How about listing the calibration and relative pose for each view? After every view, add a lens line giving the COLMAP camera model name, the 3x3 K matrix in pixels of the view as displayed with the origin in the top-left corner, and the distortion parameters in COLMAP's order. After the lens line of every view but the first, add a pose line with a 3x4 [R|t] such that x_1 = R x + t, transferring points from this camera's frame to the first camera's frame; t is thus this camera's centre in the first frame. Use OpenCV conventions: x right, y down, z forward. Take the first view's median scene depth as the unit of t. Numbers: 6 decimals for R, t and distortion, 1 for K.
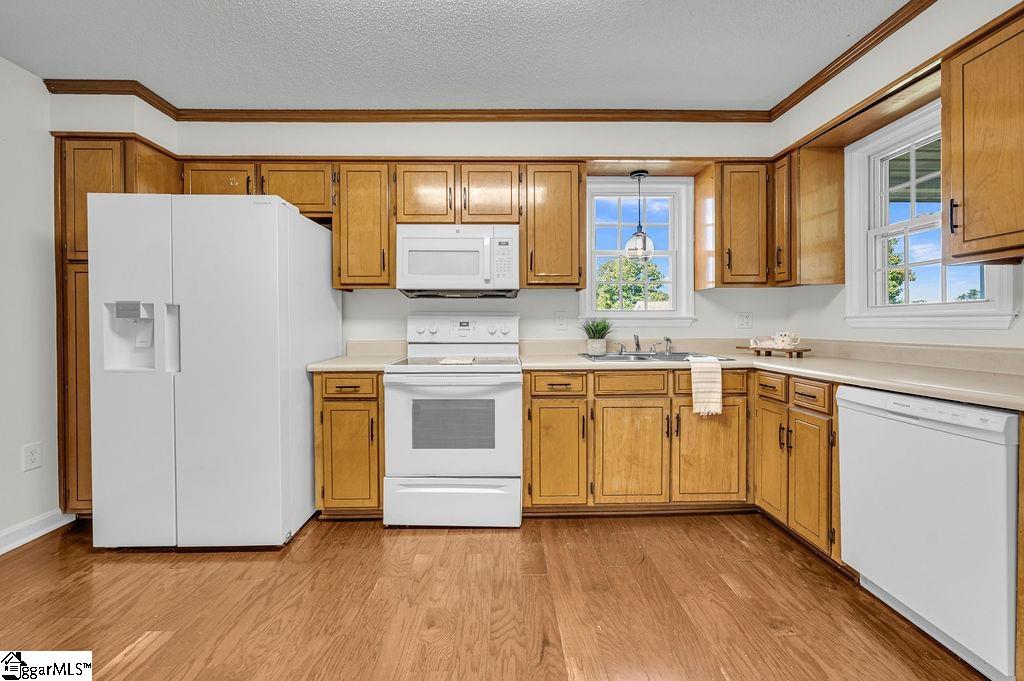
lens RADIAL K [[422.2, 0, 507.6], [0, 422.2, 328.2], [0, 0, 1]] dist [-0.003918, 0.000383]
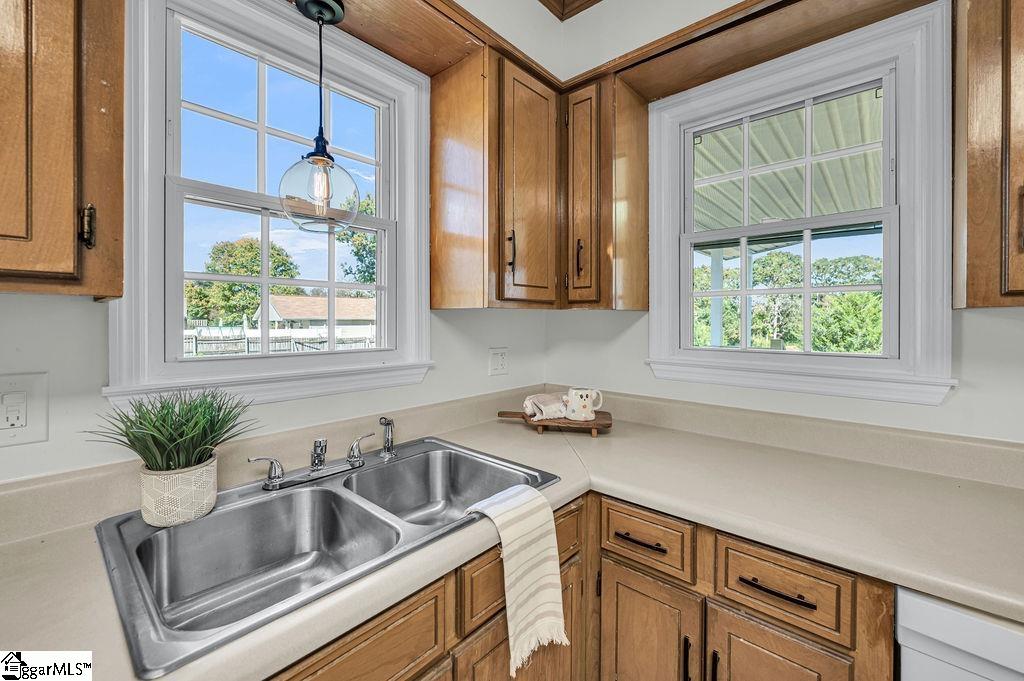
lens RADIAL K [[422.2, 0, 512.0], [0, 422.2, 320.8], [0, 0, 1]] dist [-0.003918, 0.000383]
pose [[0.674694, 0.003925, 0.738087, 0.179679], [-0.000523, 0.999988, -0.004840, -0.090849], [-0.738097, 0.002879, 0.674688, 0.750644]]
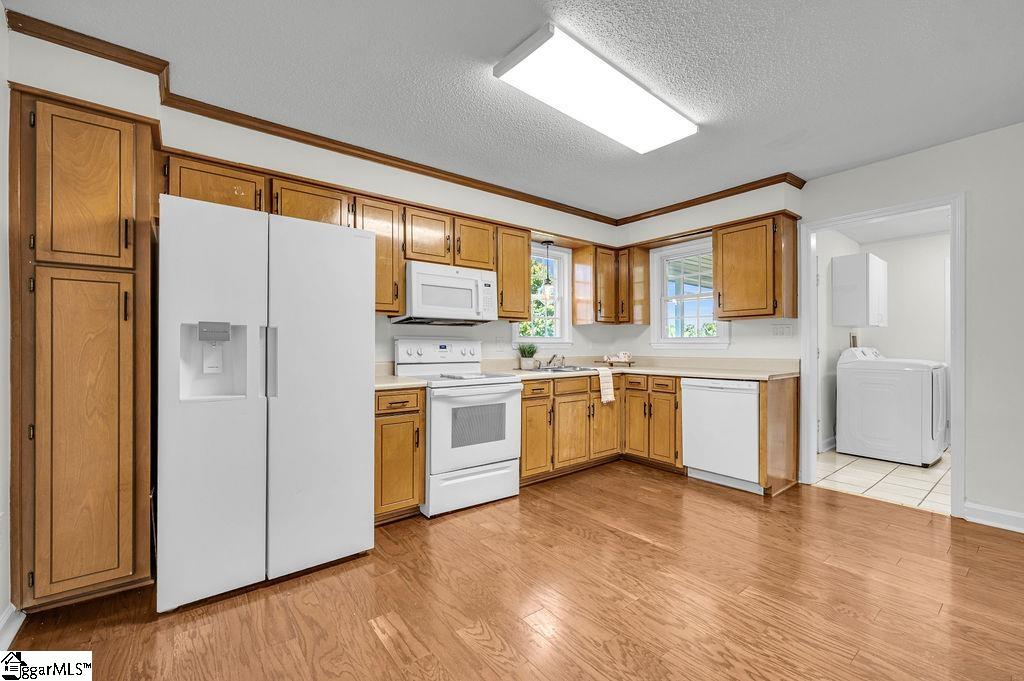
lens RADIAL K [[422.2, 0, 509.8], [0, 422.2, 344.6], [0, 0, 1]] dist [-0.003918, 0.000383]
pose [[0.799904, 0.003619, 0.600117, -0.806587], [0.003816, 0.999931, -0.011116, -0.002778], [-0.600116, 0.011182, 0.799835, -0.089285]]
